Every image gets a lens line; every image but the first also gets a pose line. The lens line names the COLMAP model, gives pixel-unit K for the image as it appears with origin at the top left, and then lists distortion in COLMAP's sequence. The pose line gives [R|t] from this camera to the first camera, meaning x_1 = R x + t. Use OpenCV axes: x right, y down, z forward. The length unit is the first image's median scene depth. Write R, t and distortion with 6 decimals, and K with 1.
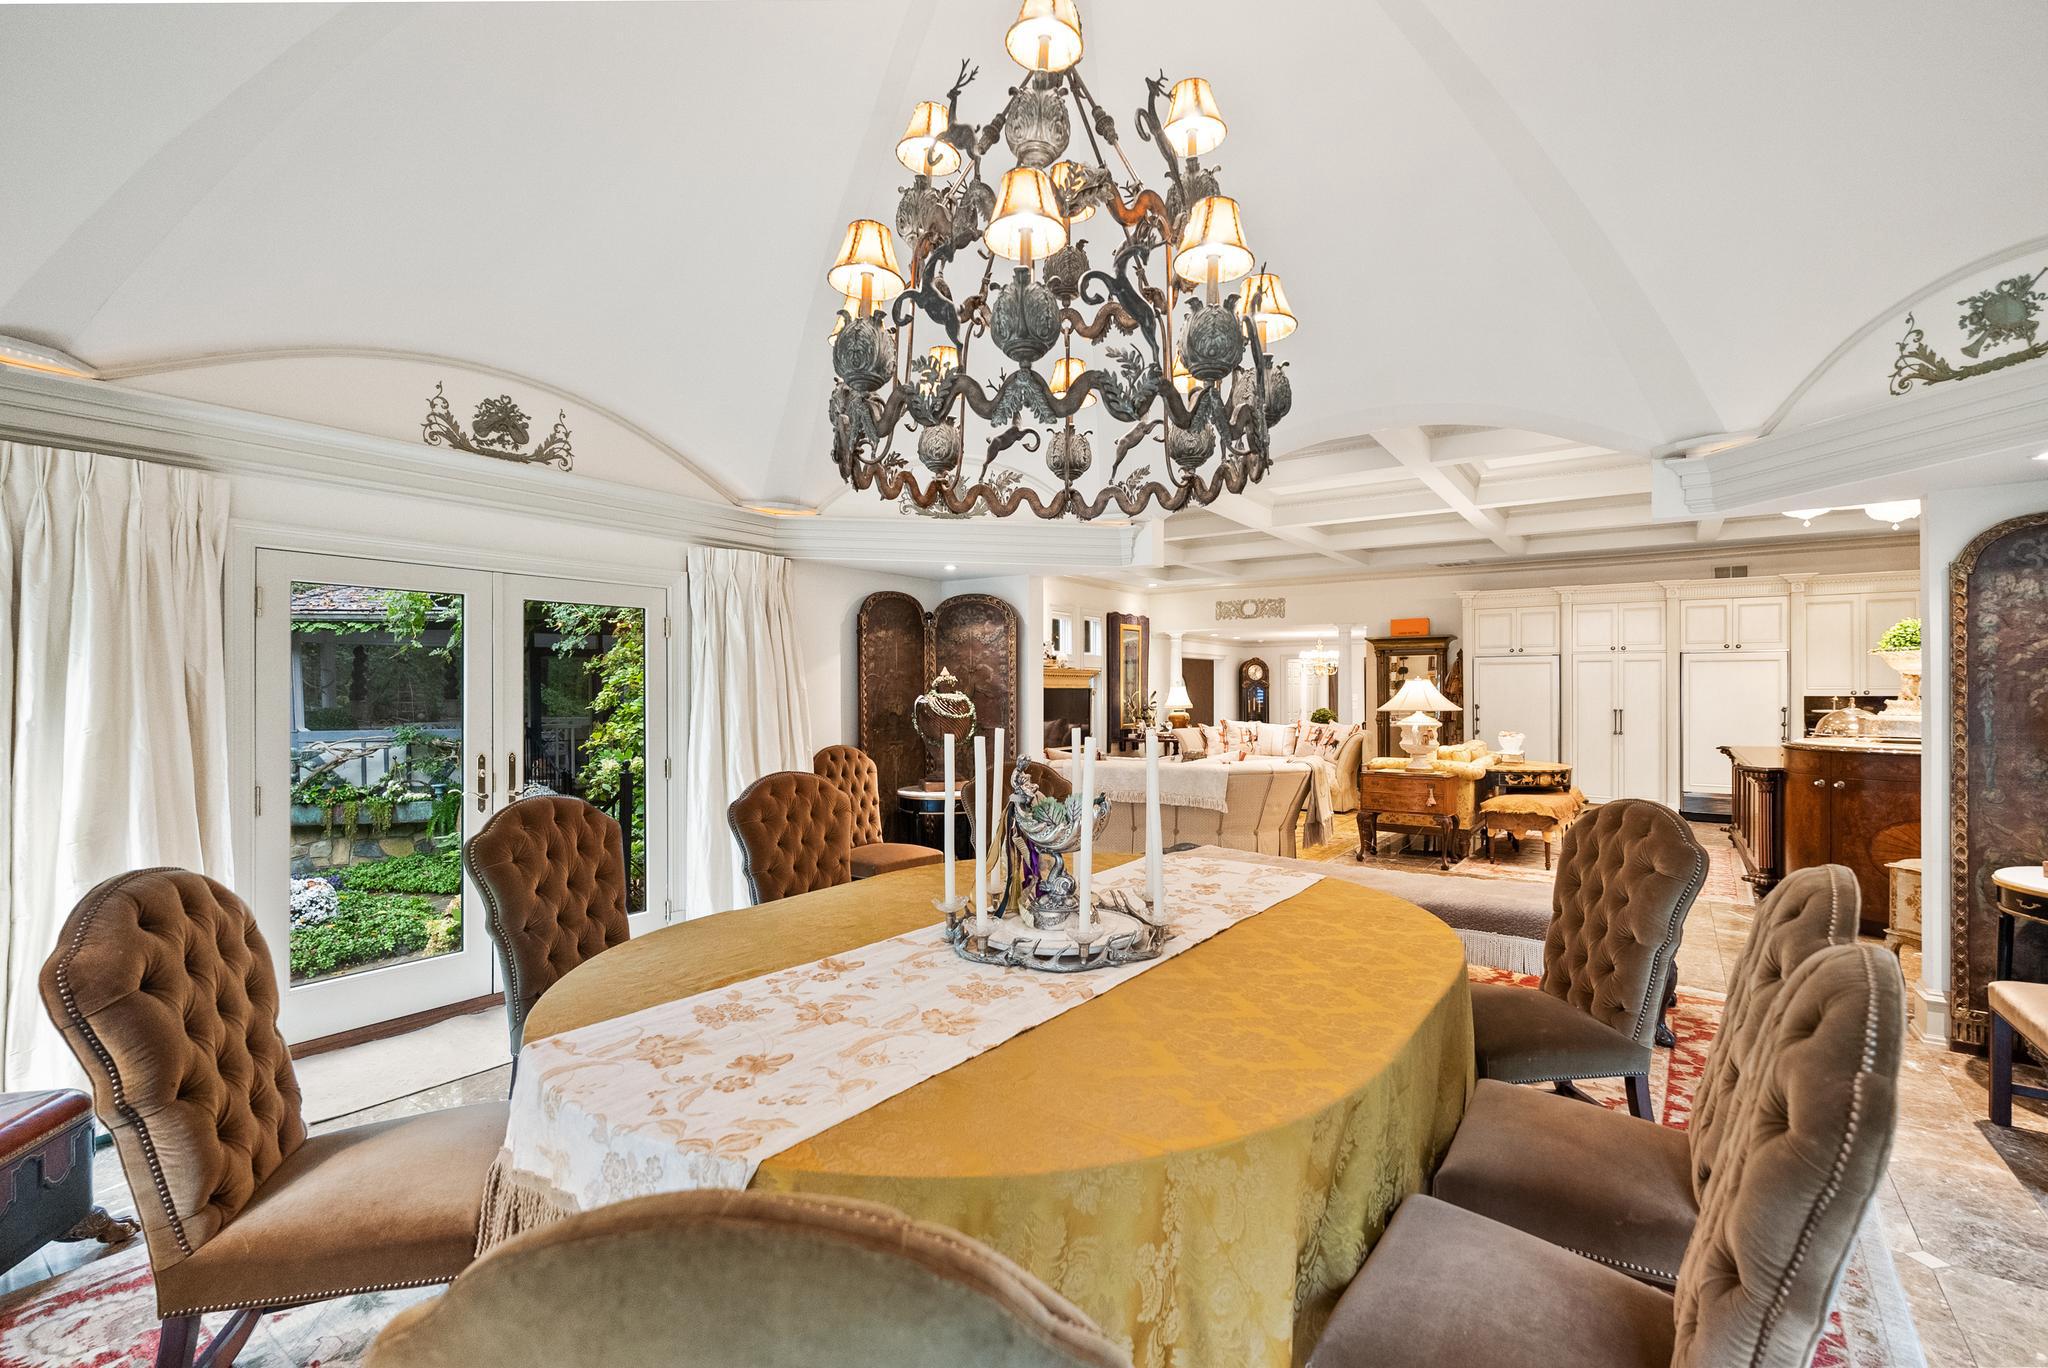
lens RADIAL K [[896.8, 0, 1024.0], [0, 896.8, 684.0], [0, 0, 1]] dist [-0.002965, 0.000751]
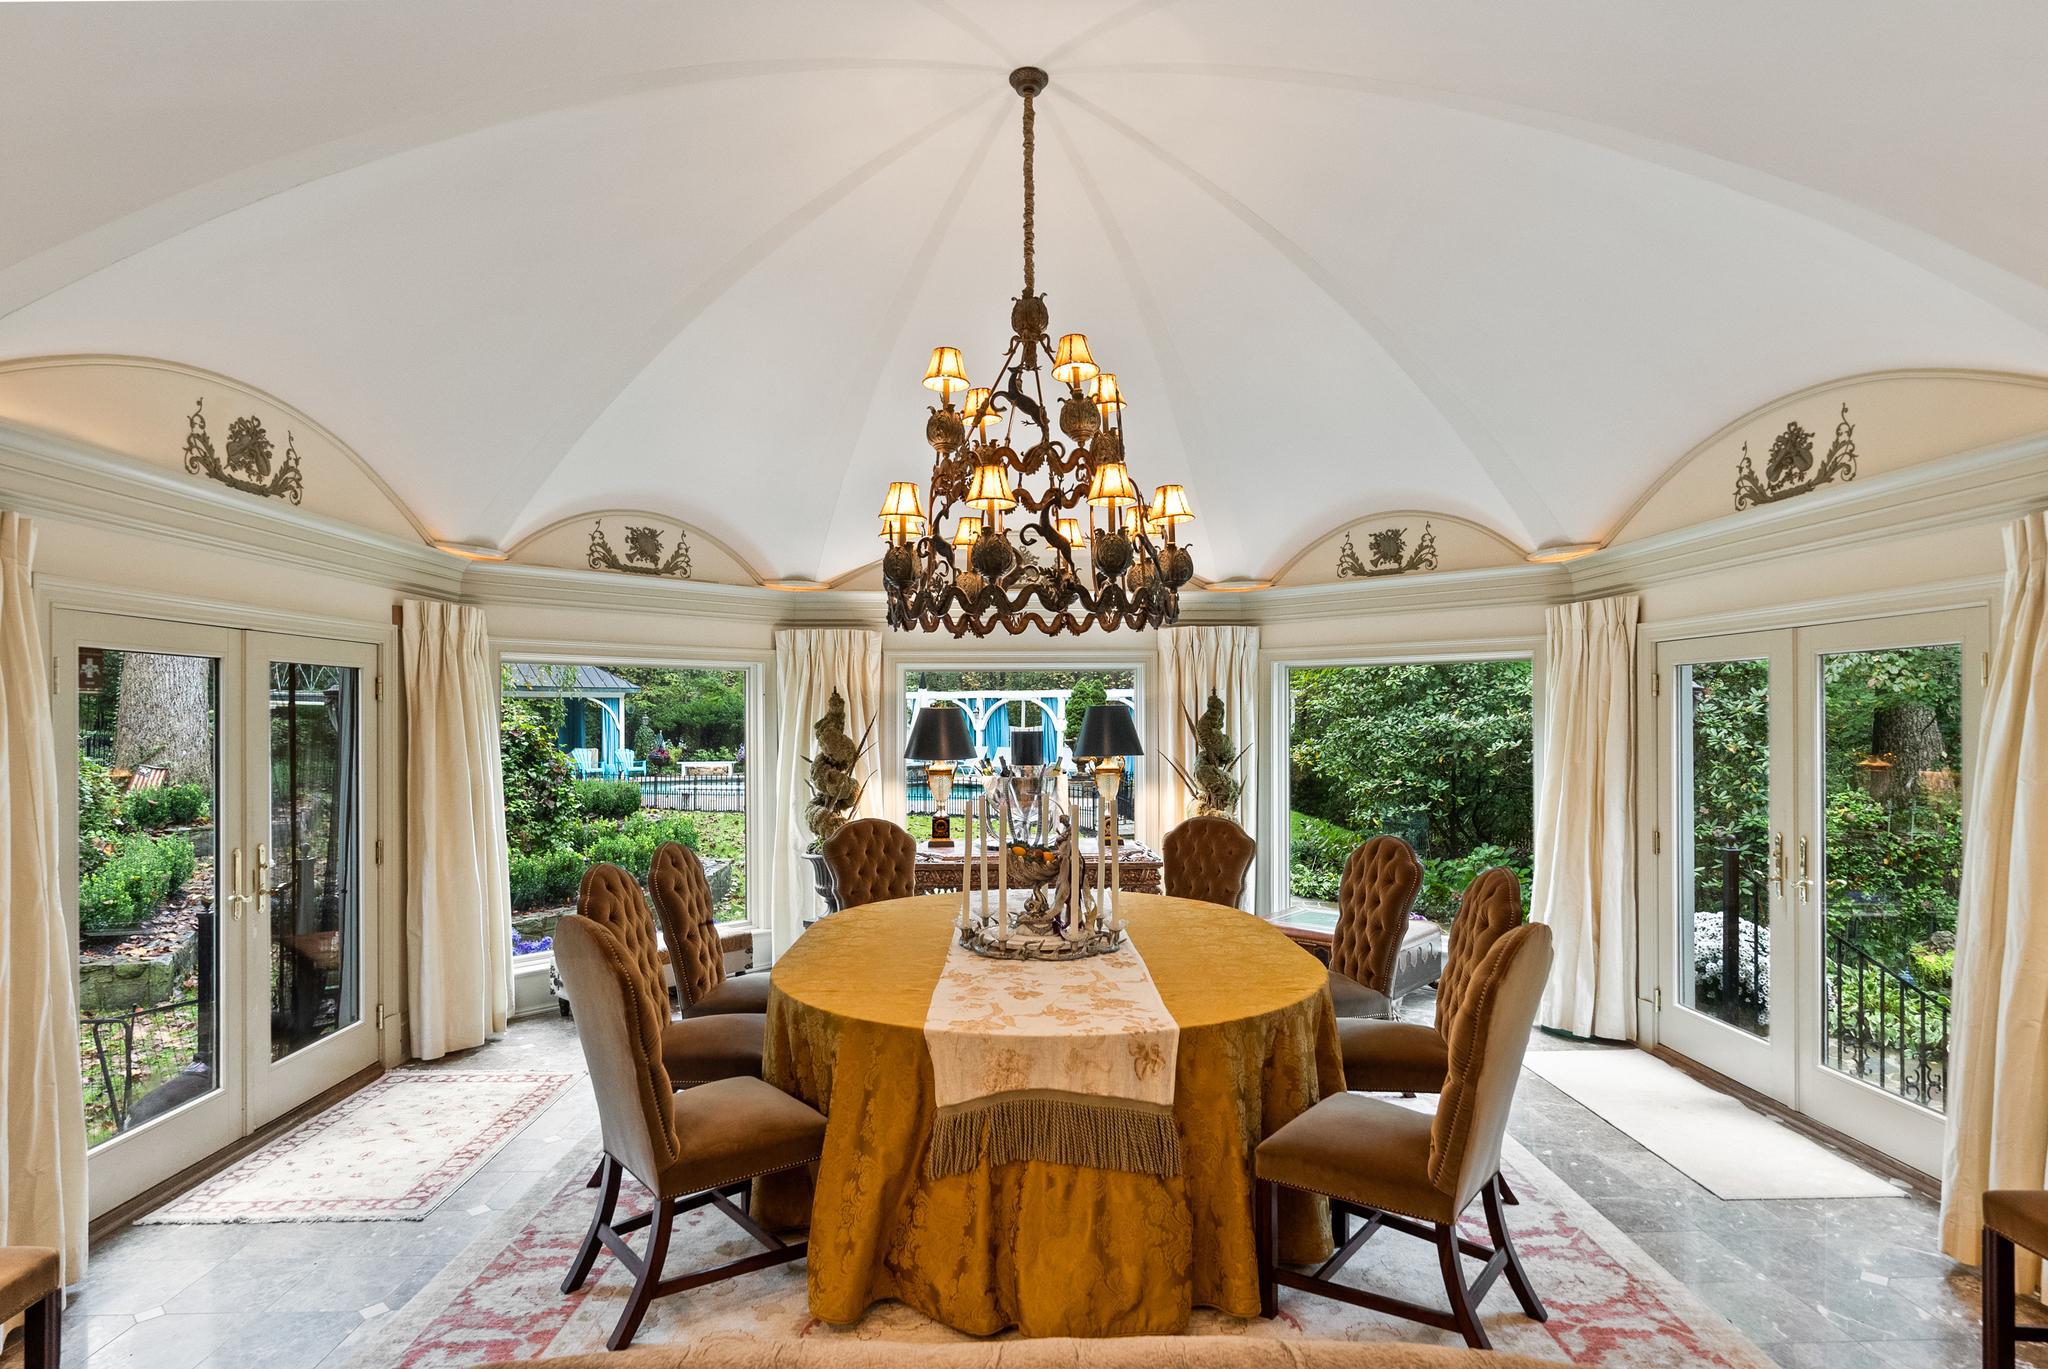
lens RADIAL K [[1074.9, 0, 1018.9], [0, 1074.9, 716.0], [0, 0, 1]] dist [-0.000826, -0.000139]
pose [[-0.793768, 0.003103, -0.608212, 0.632509], [0.008016, 0.999954, -0.005360, -0.038437], [0.608167, -0.009130, -0.793756, 1.341657]]
